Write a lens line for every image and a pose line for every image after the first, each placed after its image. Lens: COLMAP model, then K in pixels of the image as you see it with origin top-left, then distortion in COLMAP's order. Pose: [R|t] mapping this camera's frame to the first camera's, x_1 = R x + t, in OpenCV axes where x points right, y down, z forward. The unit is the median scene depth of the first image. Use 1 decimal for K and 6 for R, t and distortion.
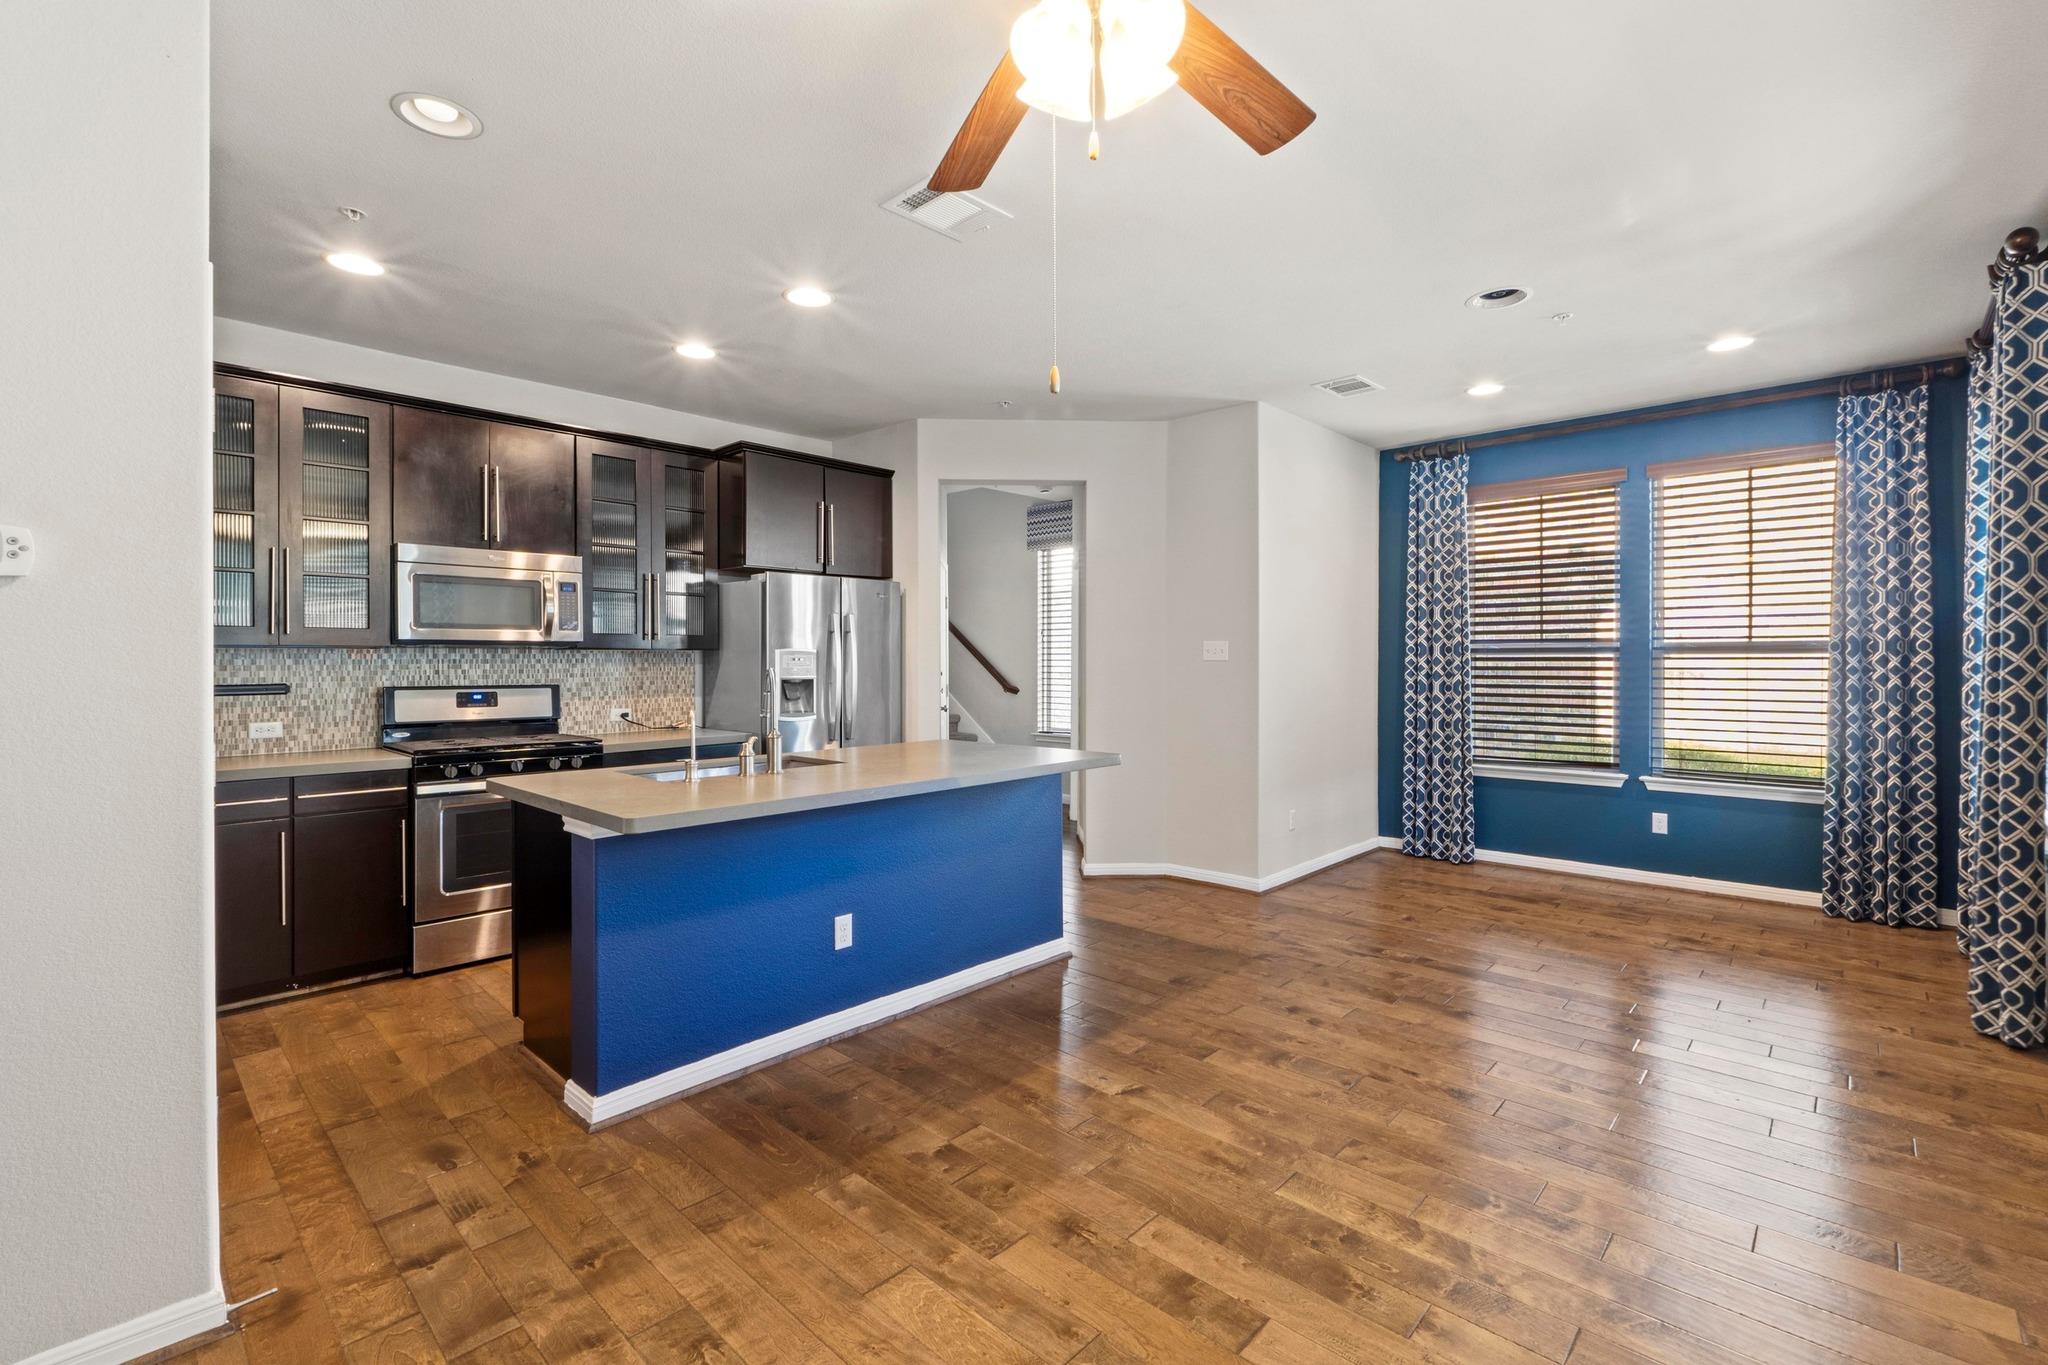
lens RADIAL K [[897.2, 0, 1024.0], [0, 897.2, 662.8], [0, 0, 1]] dist [-0.004588, -0.000656]
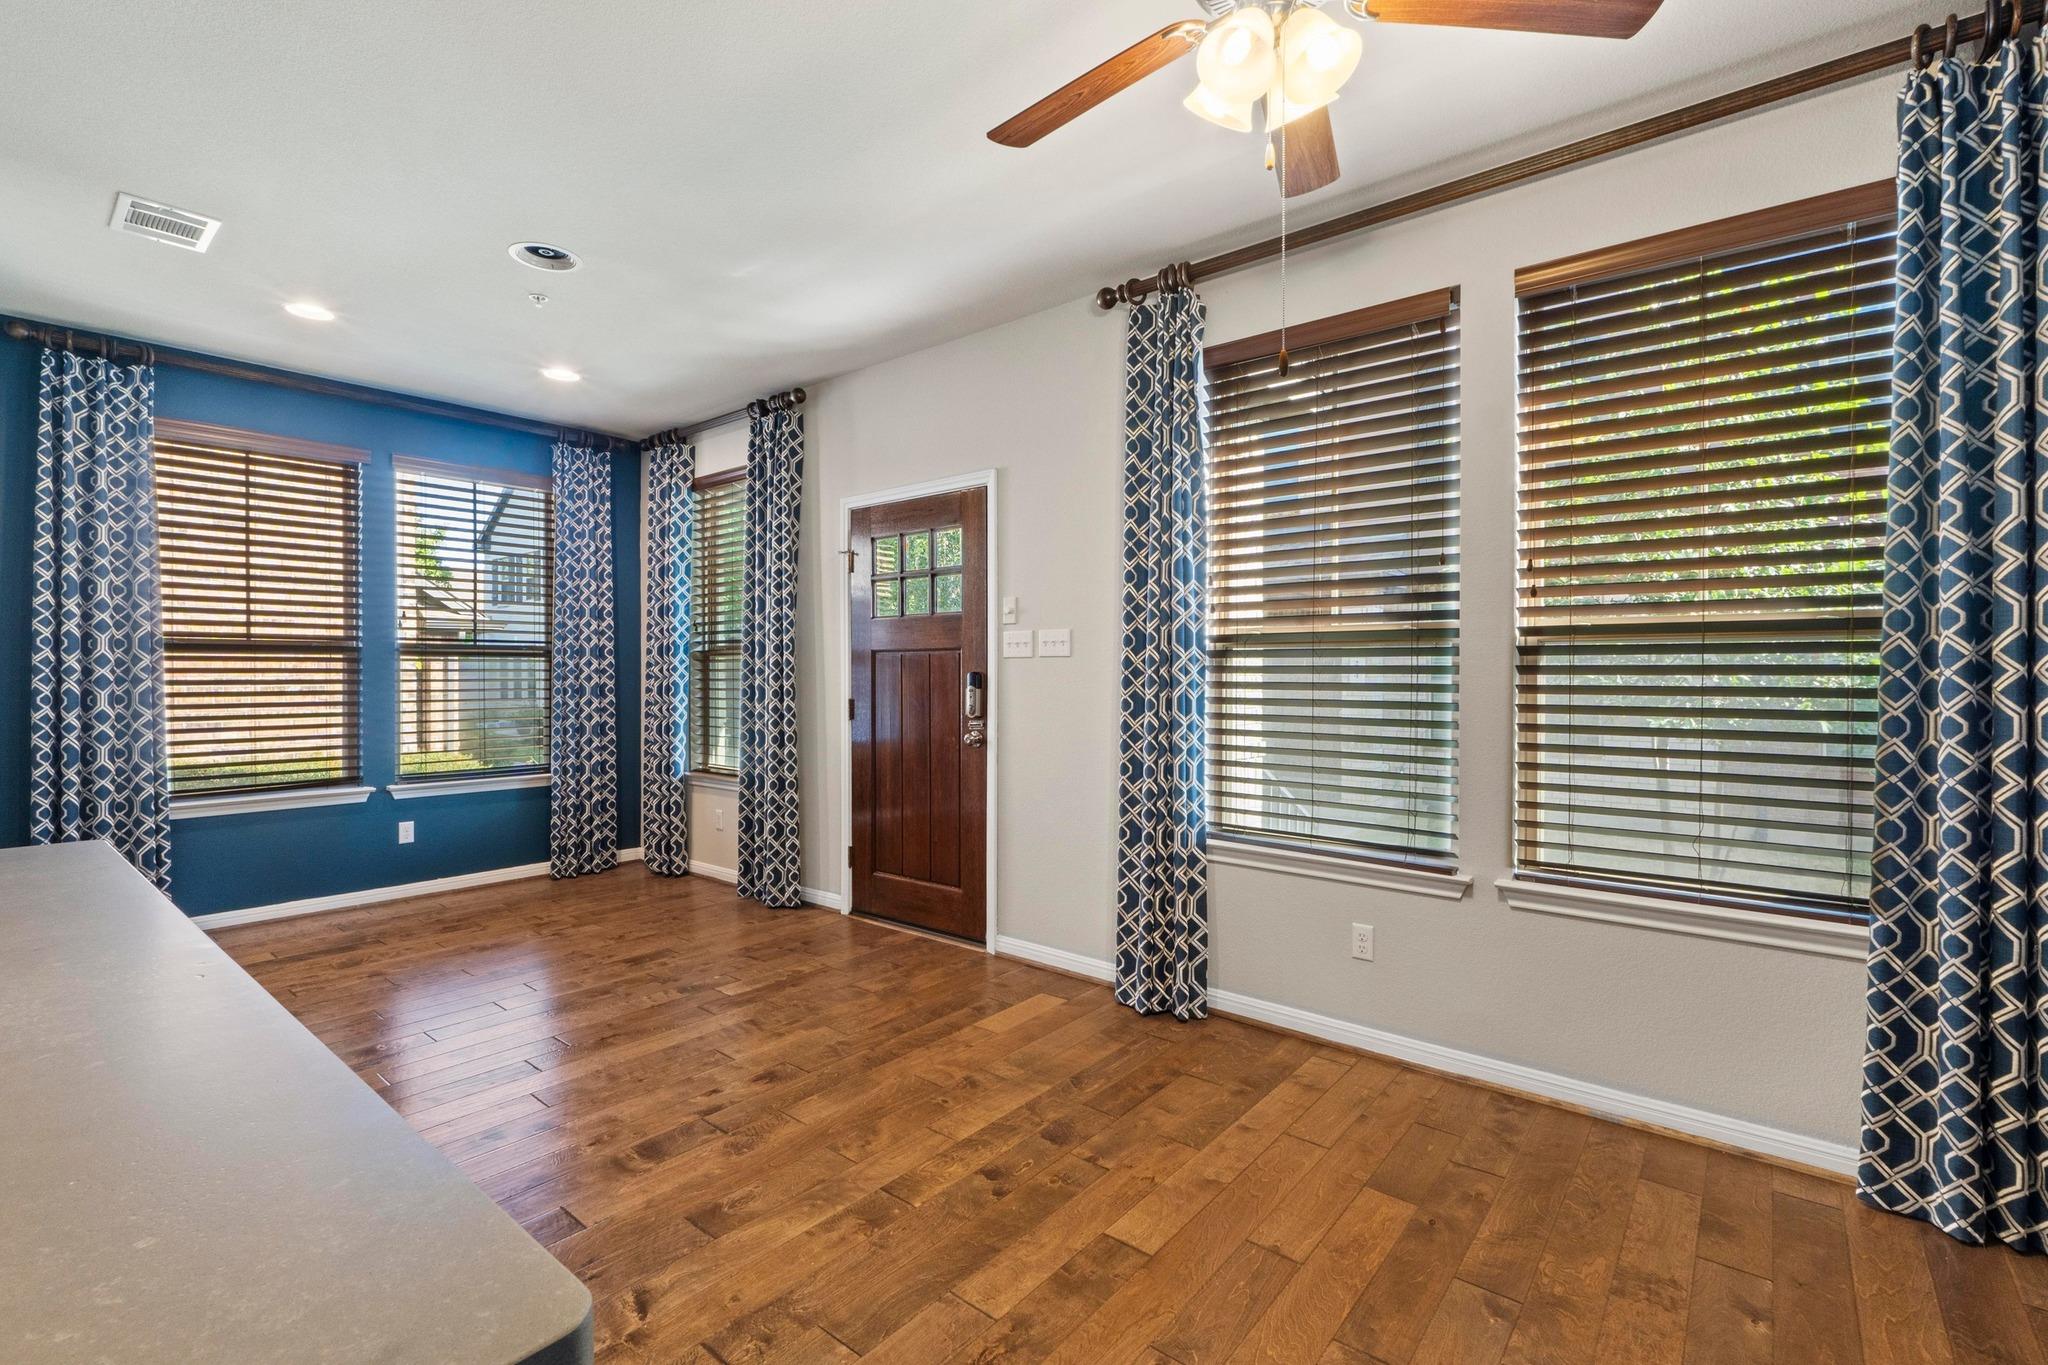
lens RADIAL K [[907.6, 0, 1011.9], [0, 907.6, 684.6], [0, 0, 1]] dist [-0.004745, -0.000557]
pose [[-0.061696, -0.012090, 0.998022, -0.371481], [0.002369, 0.999922, 0.012259, 0.014042], [-0.998092, 0.003120, -0.061663, 0.521631]]
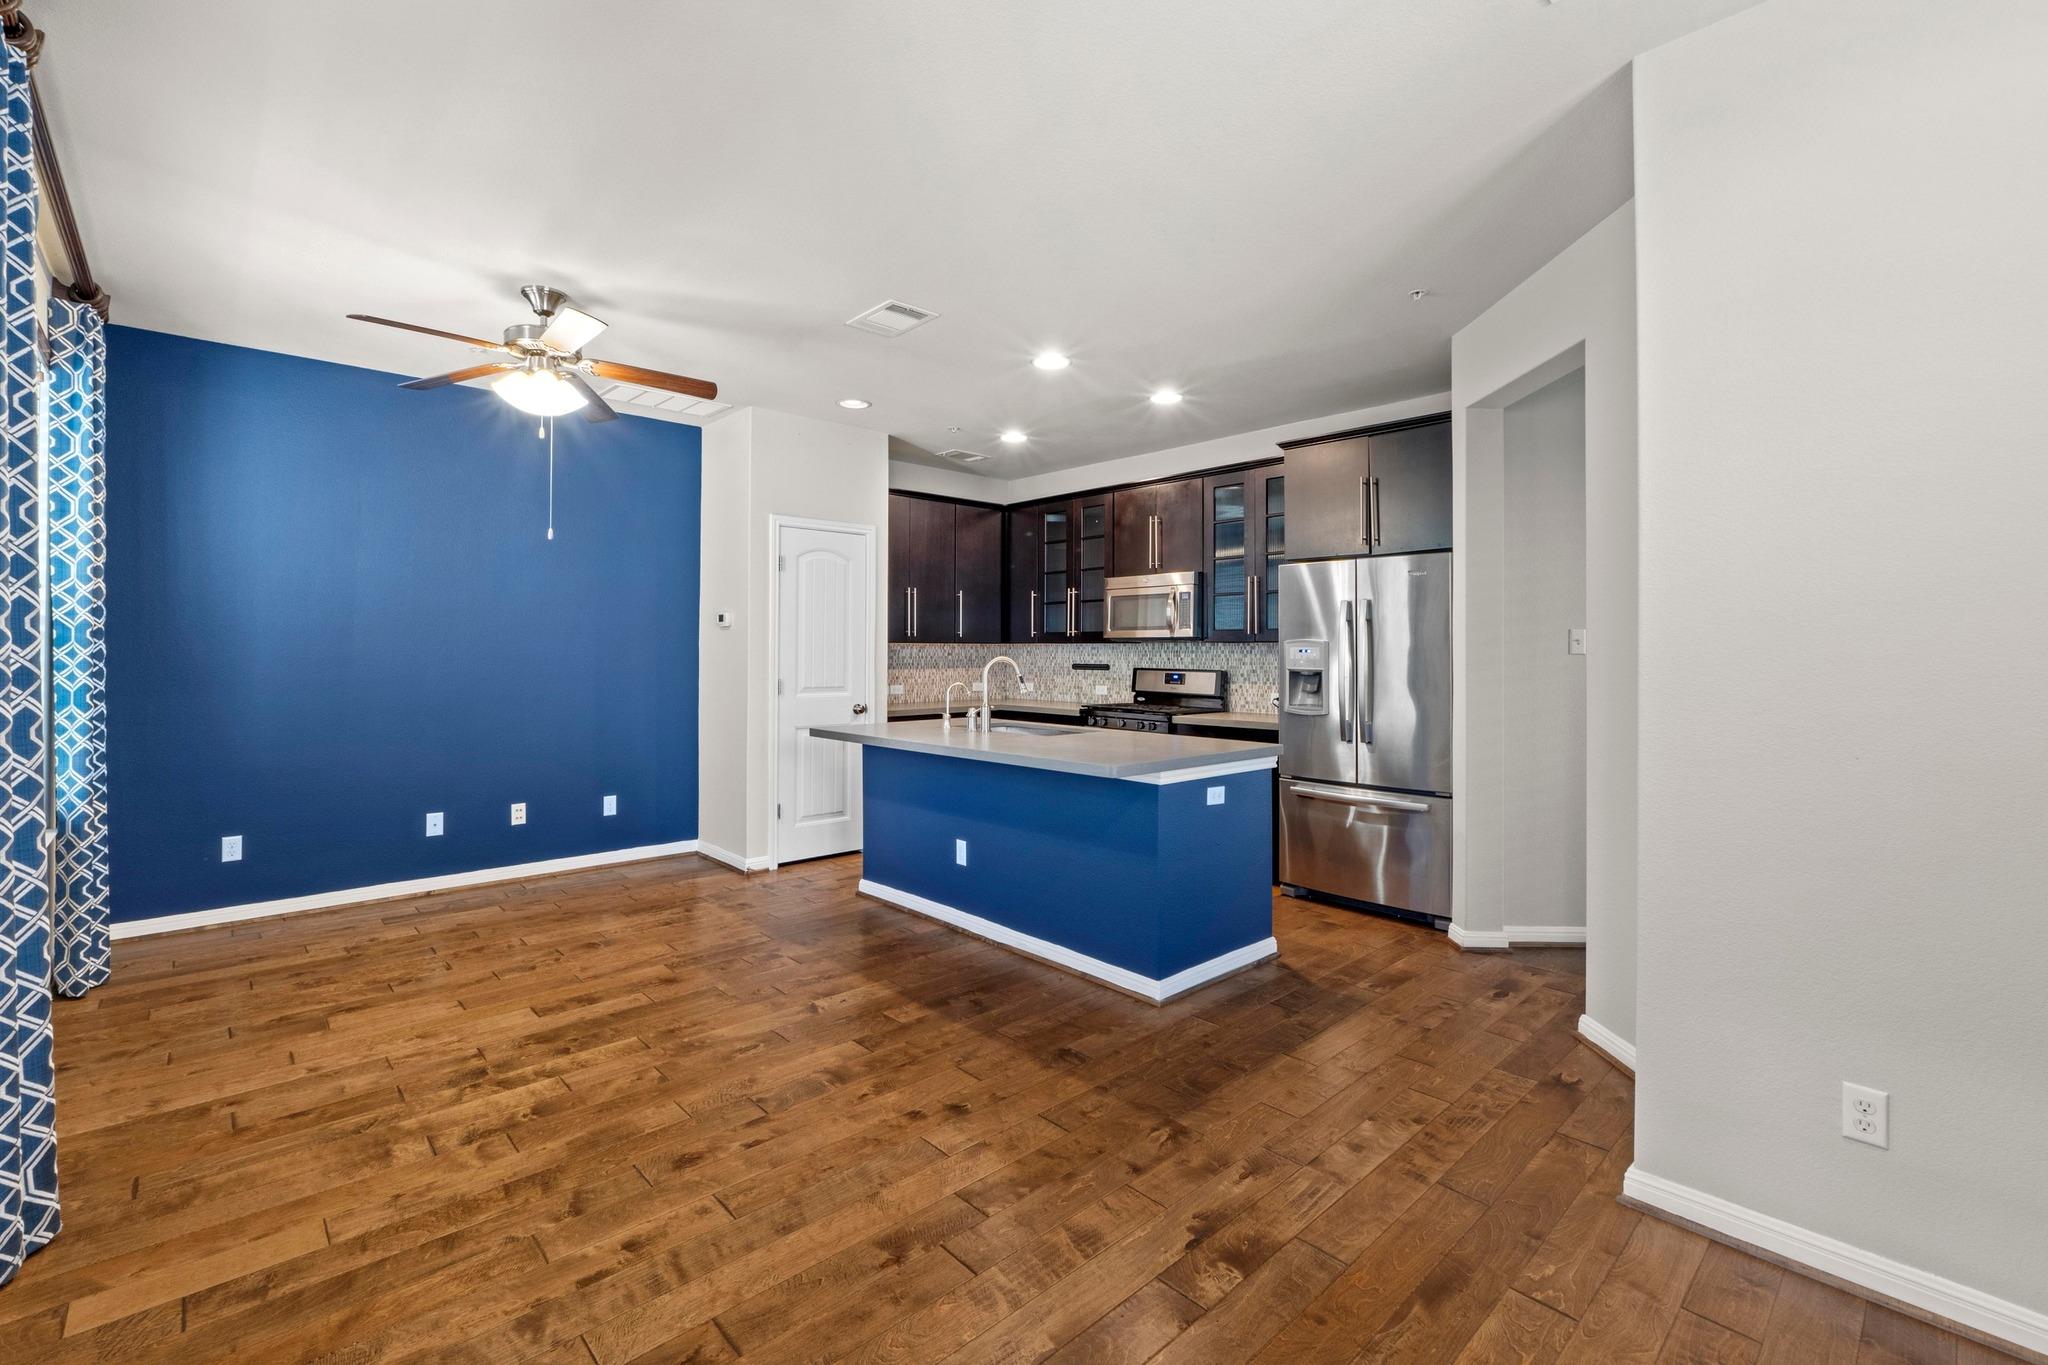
lens RADIAL K [[885.0, 0, 1019.1], [0, 885.0, 638.5], [0, 0, 1]] dist [-0.002410, -0.000351]
pose [[-0.063435, -0.011152, -0.997924, 0.878935], [-0.006118, 0.999923, -0.010785, -0.006571], [0.997967, 0.005421, -0.063498, 0.912831]]
